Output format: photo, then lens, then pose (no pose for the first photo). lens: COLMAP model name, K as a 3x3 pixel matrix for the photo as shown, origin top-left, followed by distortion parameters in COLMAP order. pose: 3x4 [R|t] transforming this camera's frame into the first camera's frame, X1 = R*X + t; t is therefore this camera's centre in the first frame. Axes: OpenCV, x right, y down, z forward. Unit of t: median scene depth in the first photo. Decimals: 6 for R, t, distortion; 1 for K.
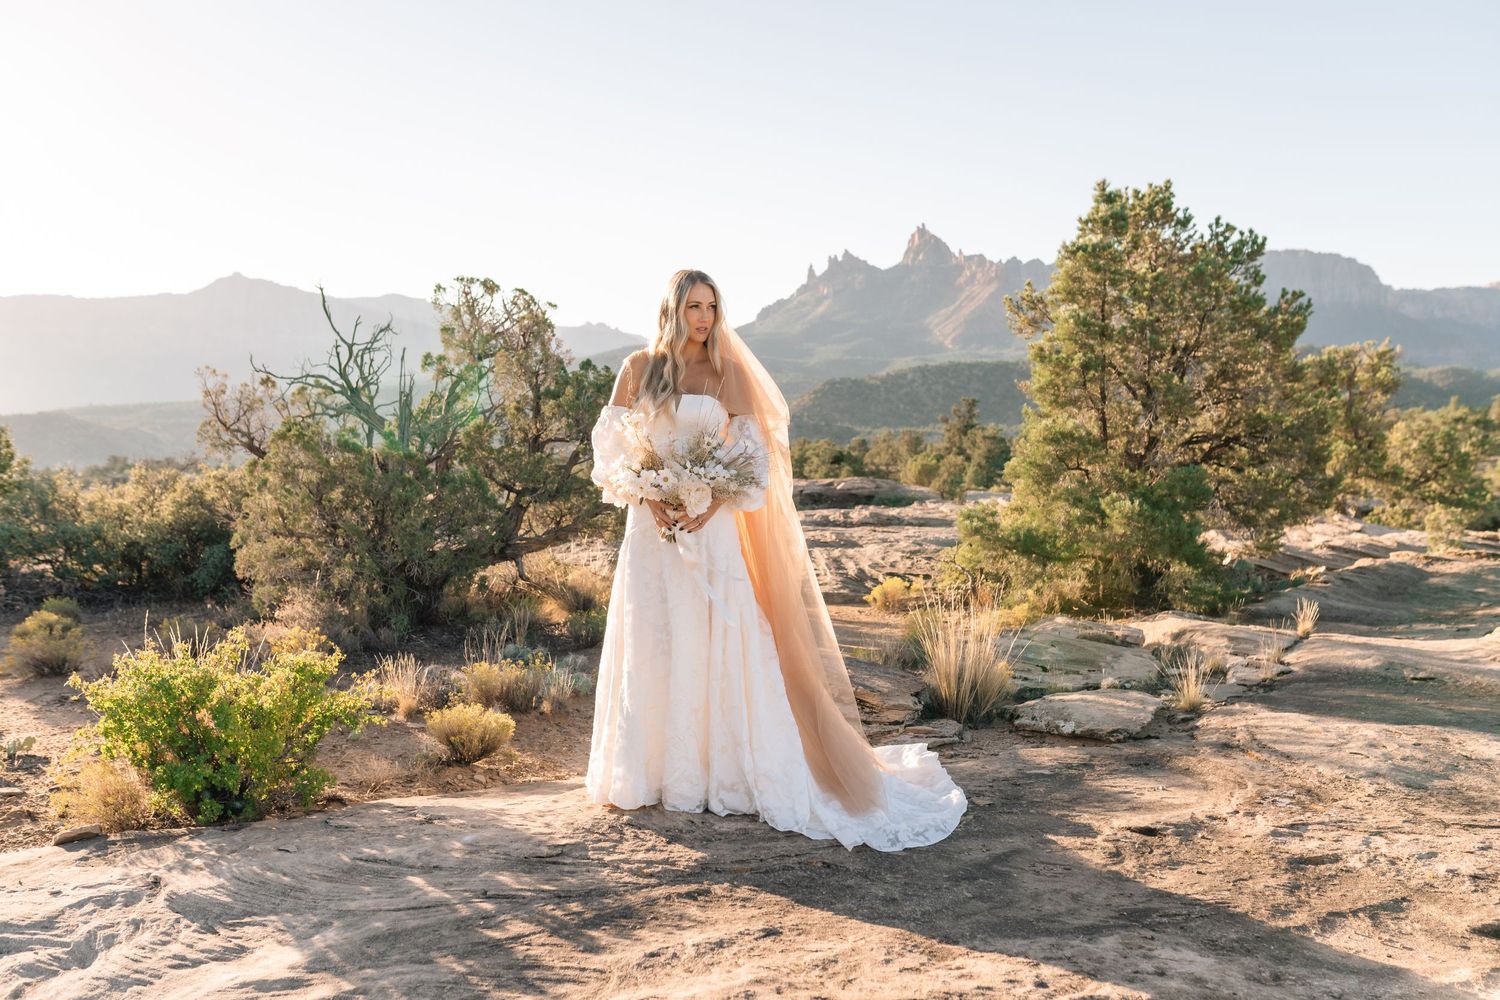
lens RADIAL K [[1453.6, 0, 750.0], [0, 1453.6, 500.0], [0, 0, 1]] dist [-0.070637, 0.118096]
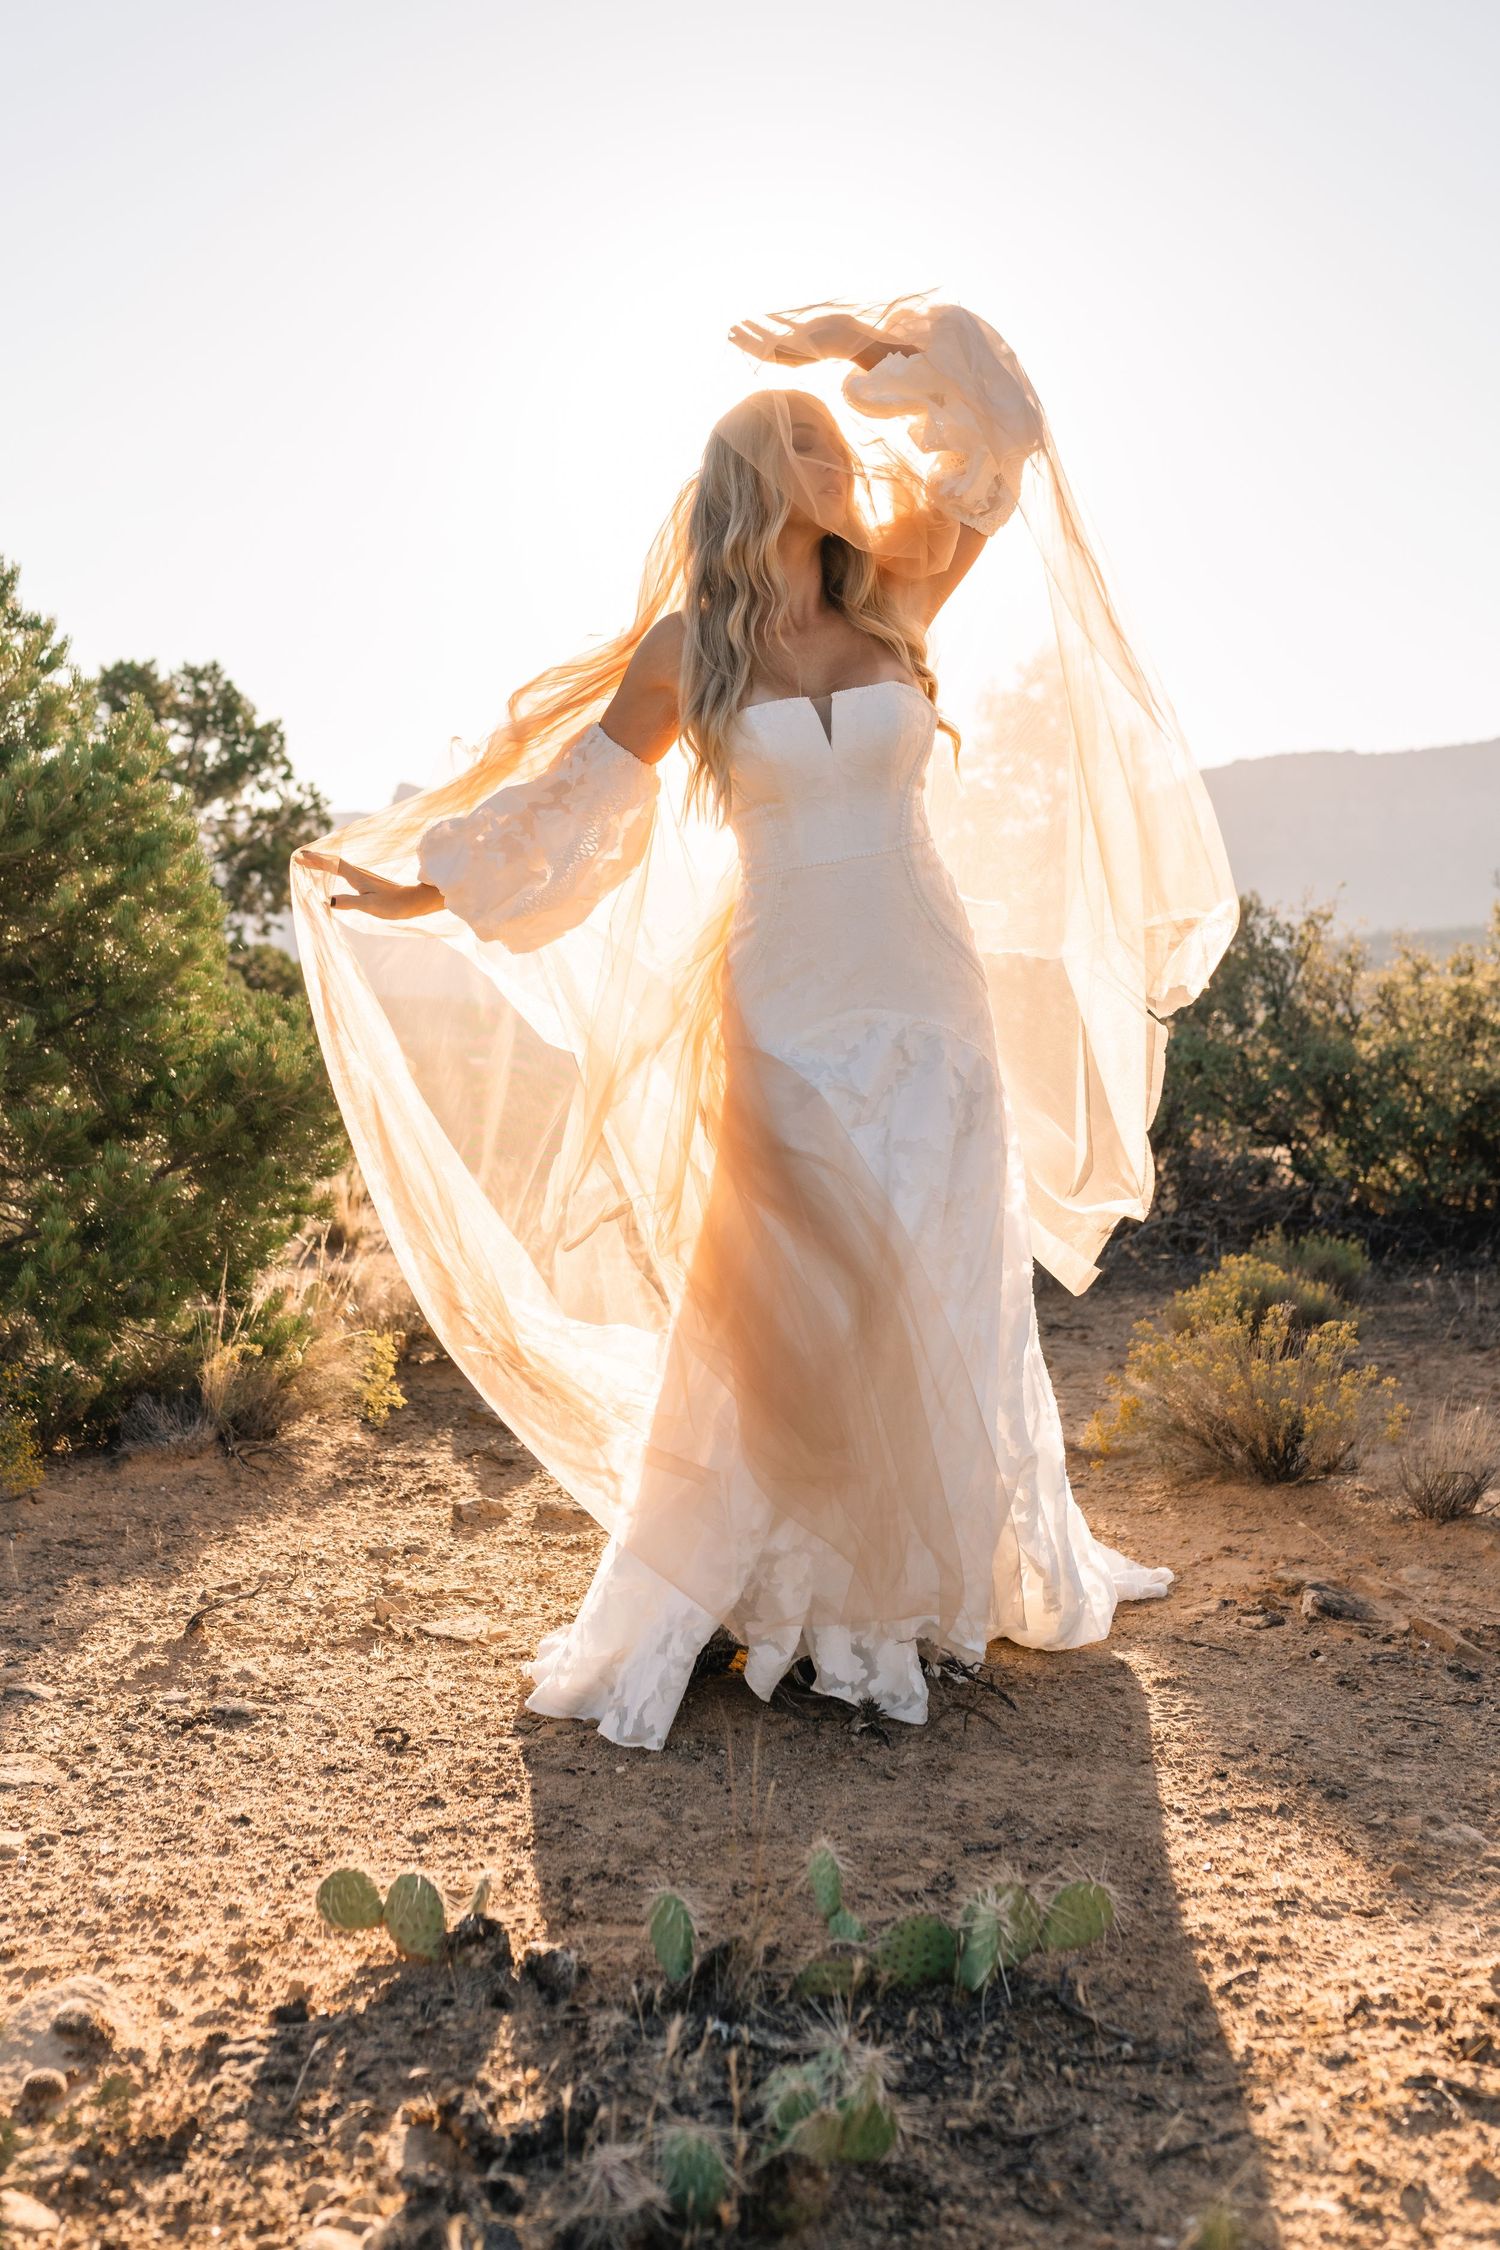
lens RADIAL K [[2360.7, 0, 685.4], [0, 2360.7, 1147.3], [0, 0, 1]] dist [-0.071698, 0.120482]
pose [[0.755248, 0.032935, -0.654611, -0.190550], [-0.022732, 0.999452, 0.024059, 0.033881], [0.655045, -0.003290, 0.755583, 0.408925]]
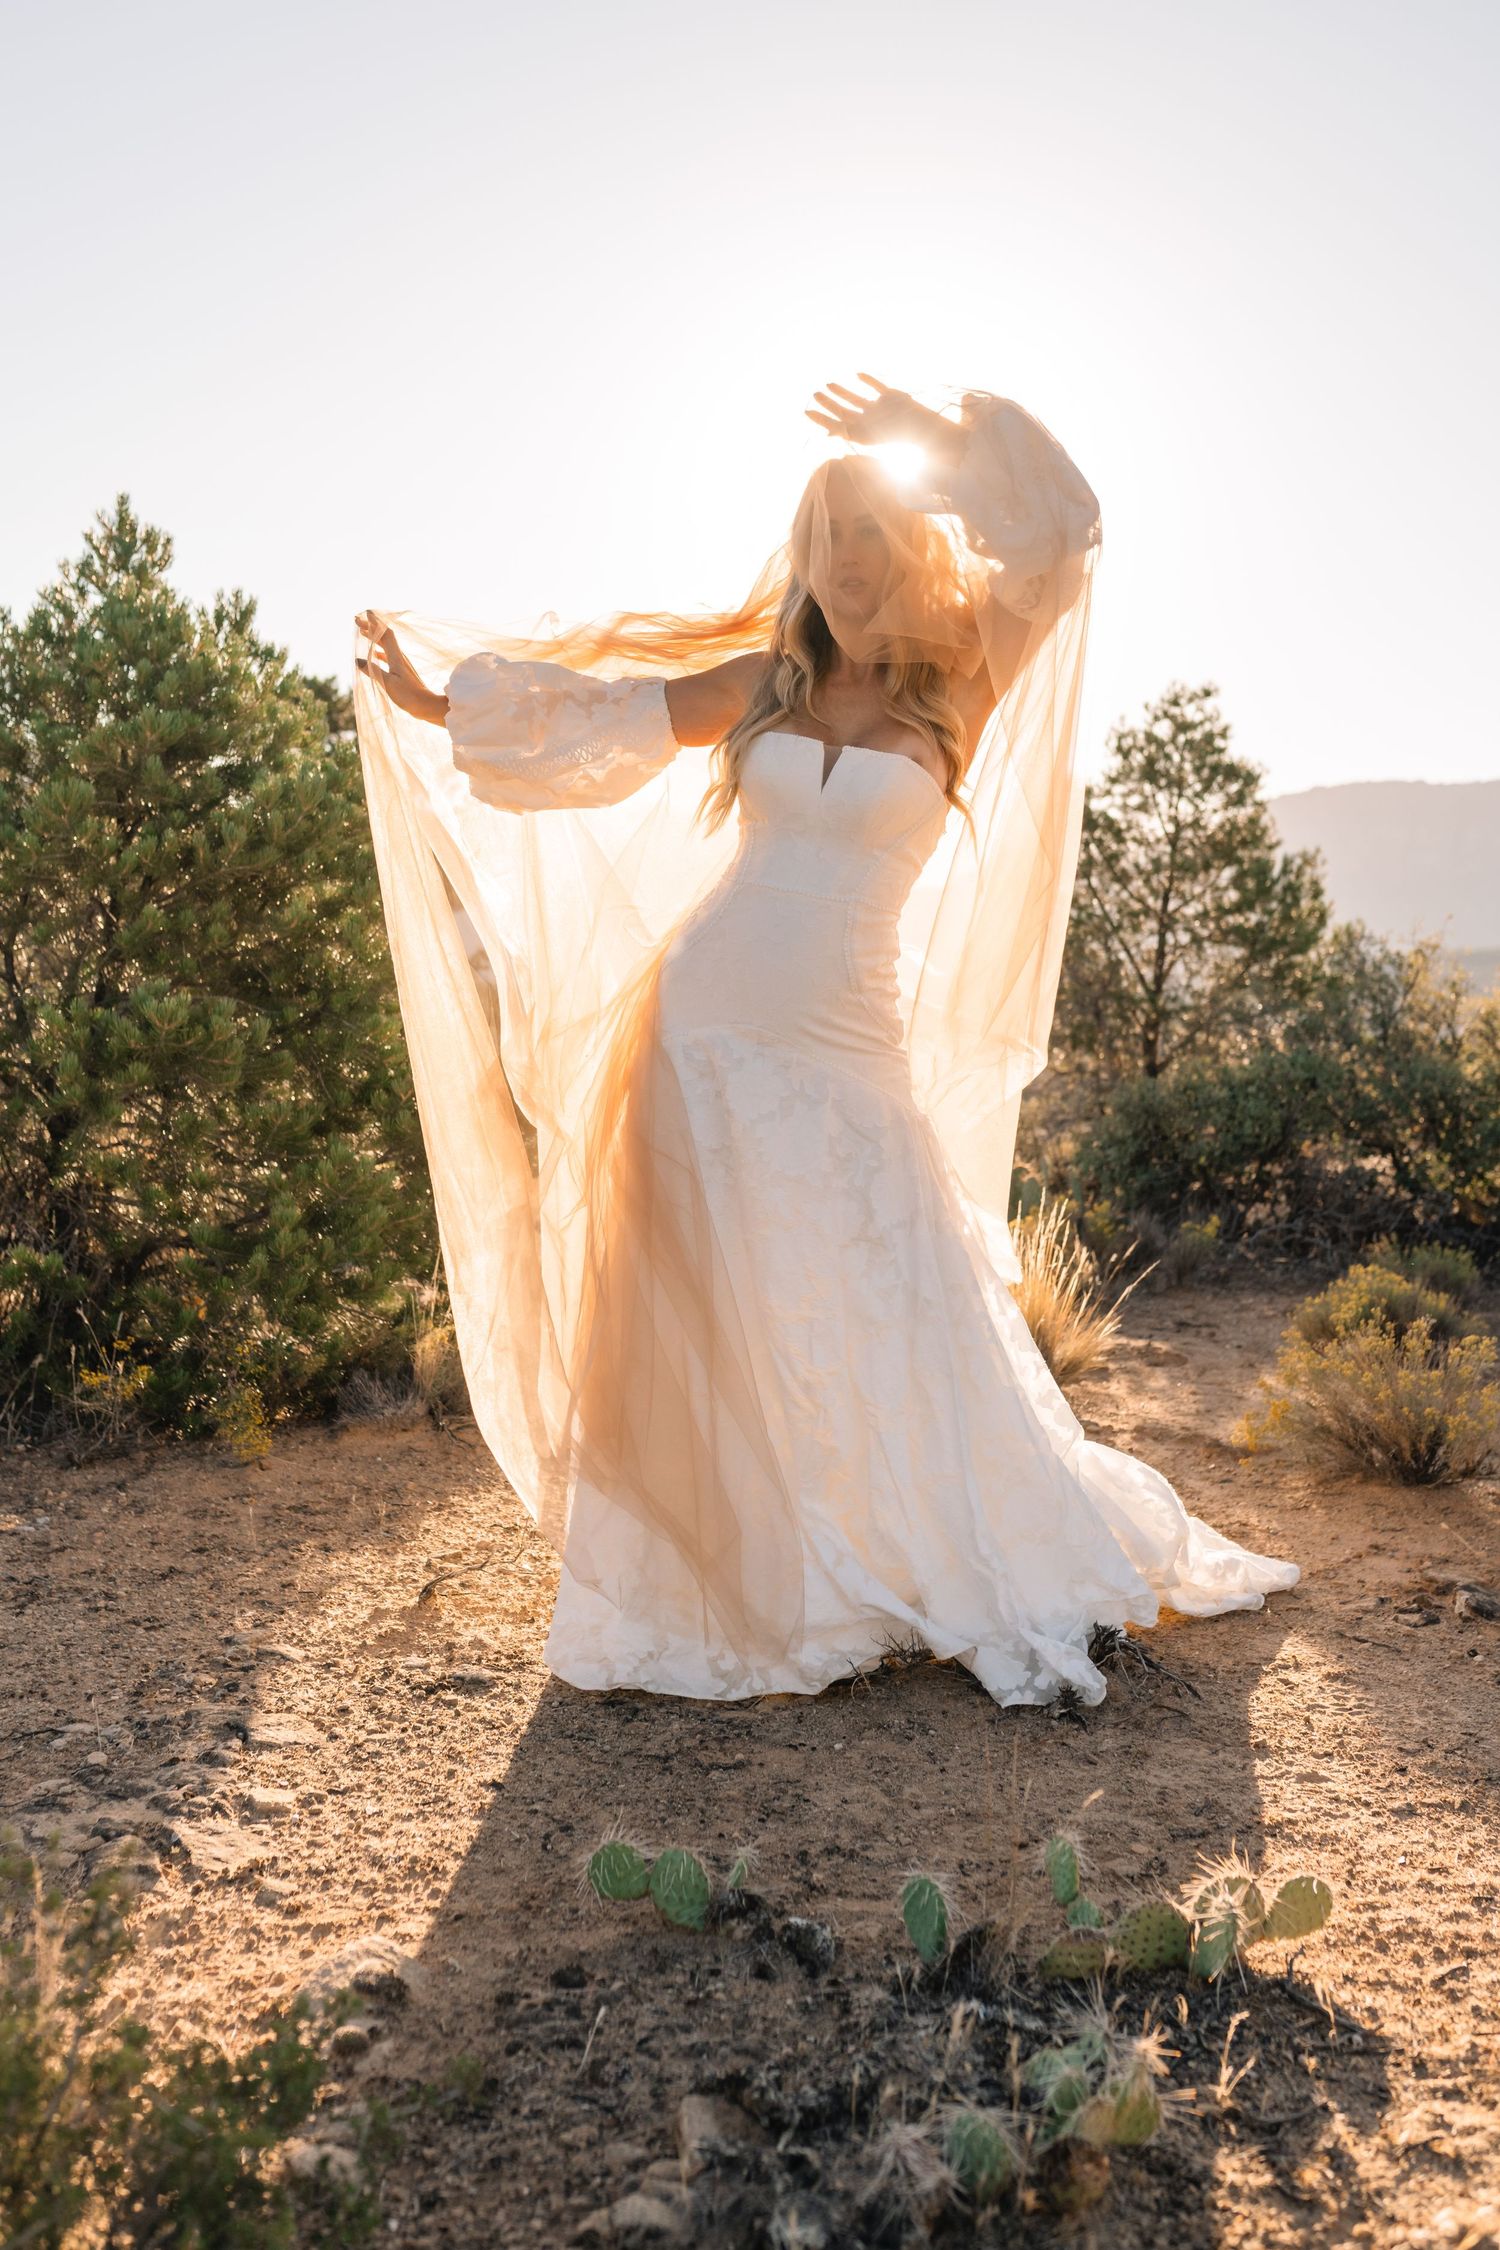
lens RADIAL K [[2180.3, 0, 750.0], [0, 2180.3, 1125.0], [0, 0, 1]] dist [-0.070637, 0.118096]
pose [[0.742171, 0.051589, -0.668222, -0.201227], [-0.049156, 0.998538, 0.022495, 0.030365], [0.668406, 0.016152, 0.743621, 0.401052]]
